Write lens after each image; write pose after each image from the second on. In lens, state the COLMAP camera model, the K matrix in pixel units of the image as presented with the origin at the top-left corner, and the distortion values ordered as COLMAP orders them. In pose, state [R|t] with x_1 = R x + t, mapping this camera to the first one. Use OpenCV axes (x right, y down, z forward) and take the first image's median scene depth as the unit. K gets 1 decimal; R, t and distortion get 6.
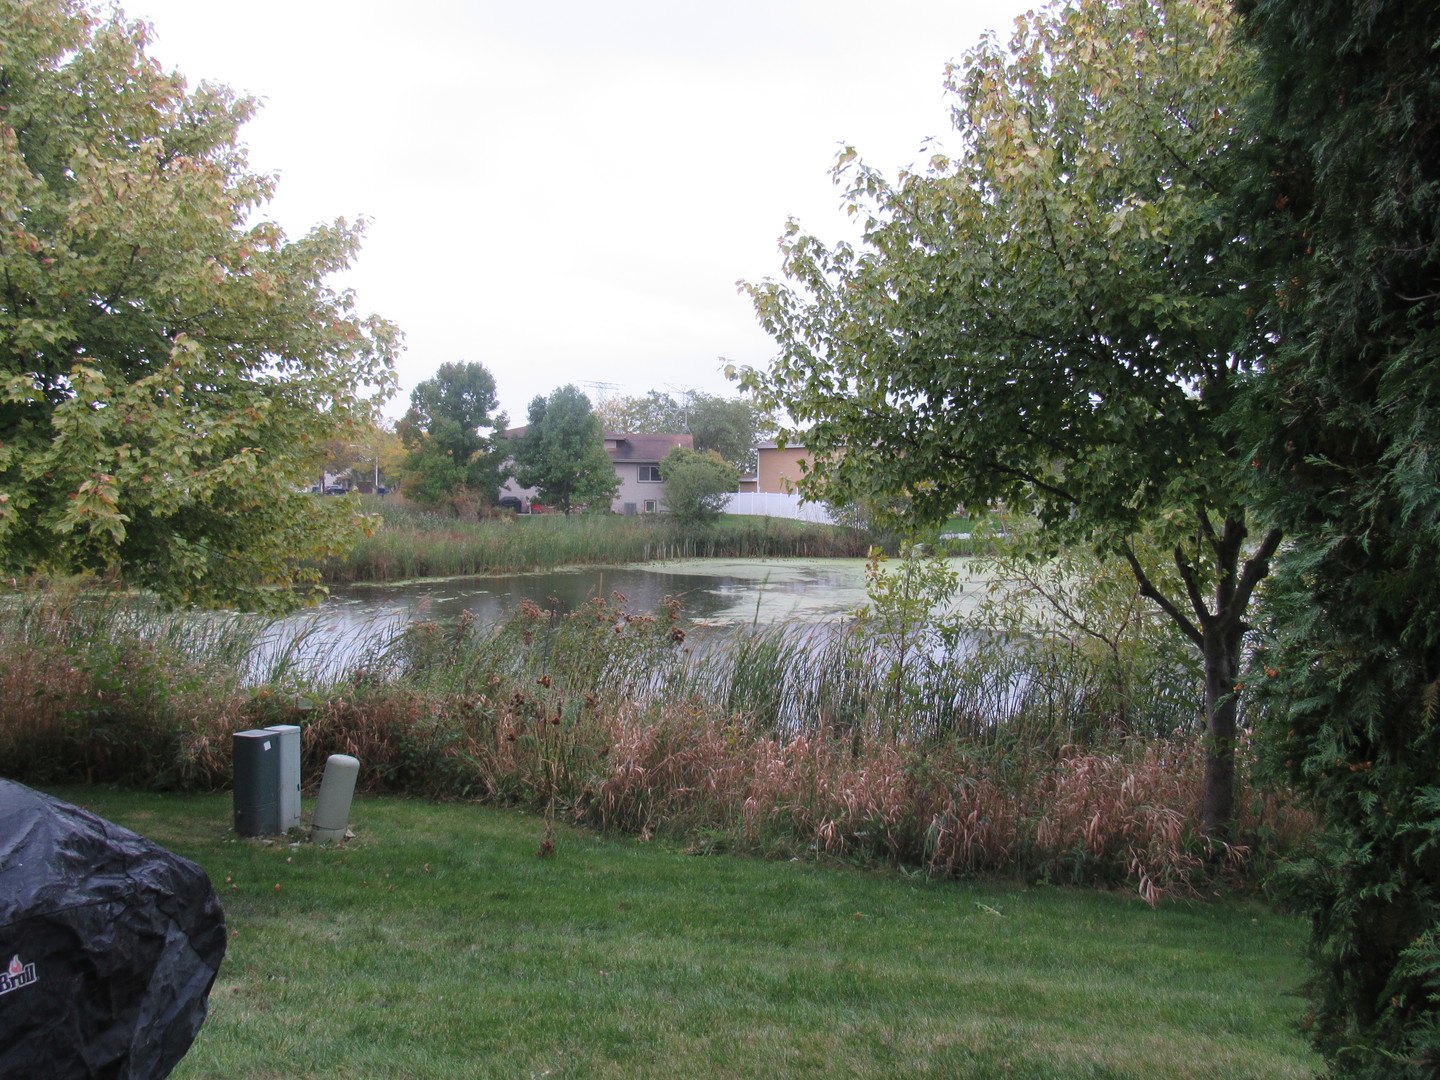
lens RADIAL K [[1031.7, 0, 720.0], [0, 1031.7, 540.0], [0, 0, 1]] dist [-0.029008, 0.005511]
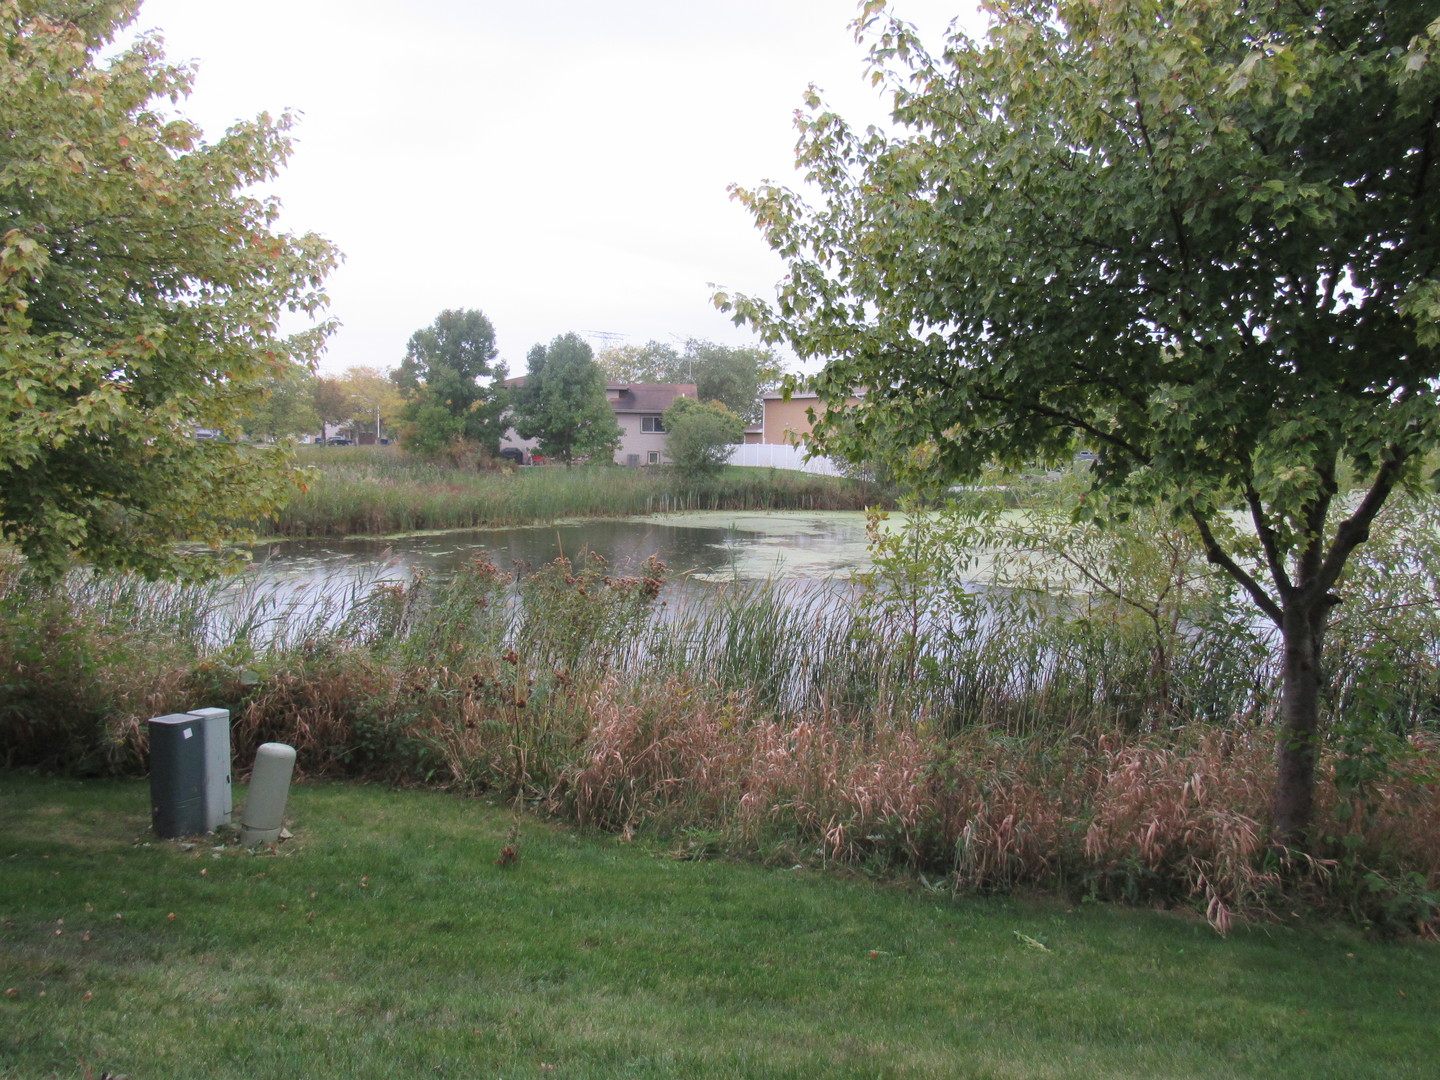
lens RADIAL K [[1035.9, 0, 720.0], [0, 1035.9, 540.0], [0, 0, 1]] dist [-0.008536, -0.000294]
pose [[0.999986, 0.001994, -0.004975, 0.009748], [-0.001761, 0.998926, 0.046310, -0.002764], [0.005062, -0.046301, 0.998915, 0.129116]]
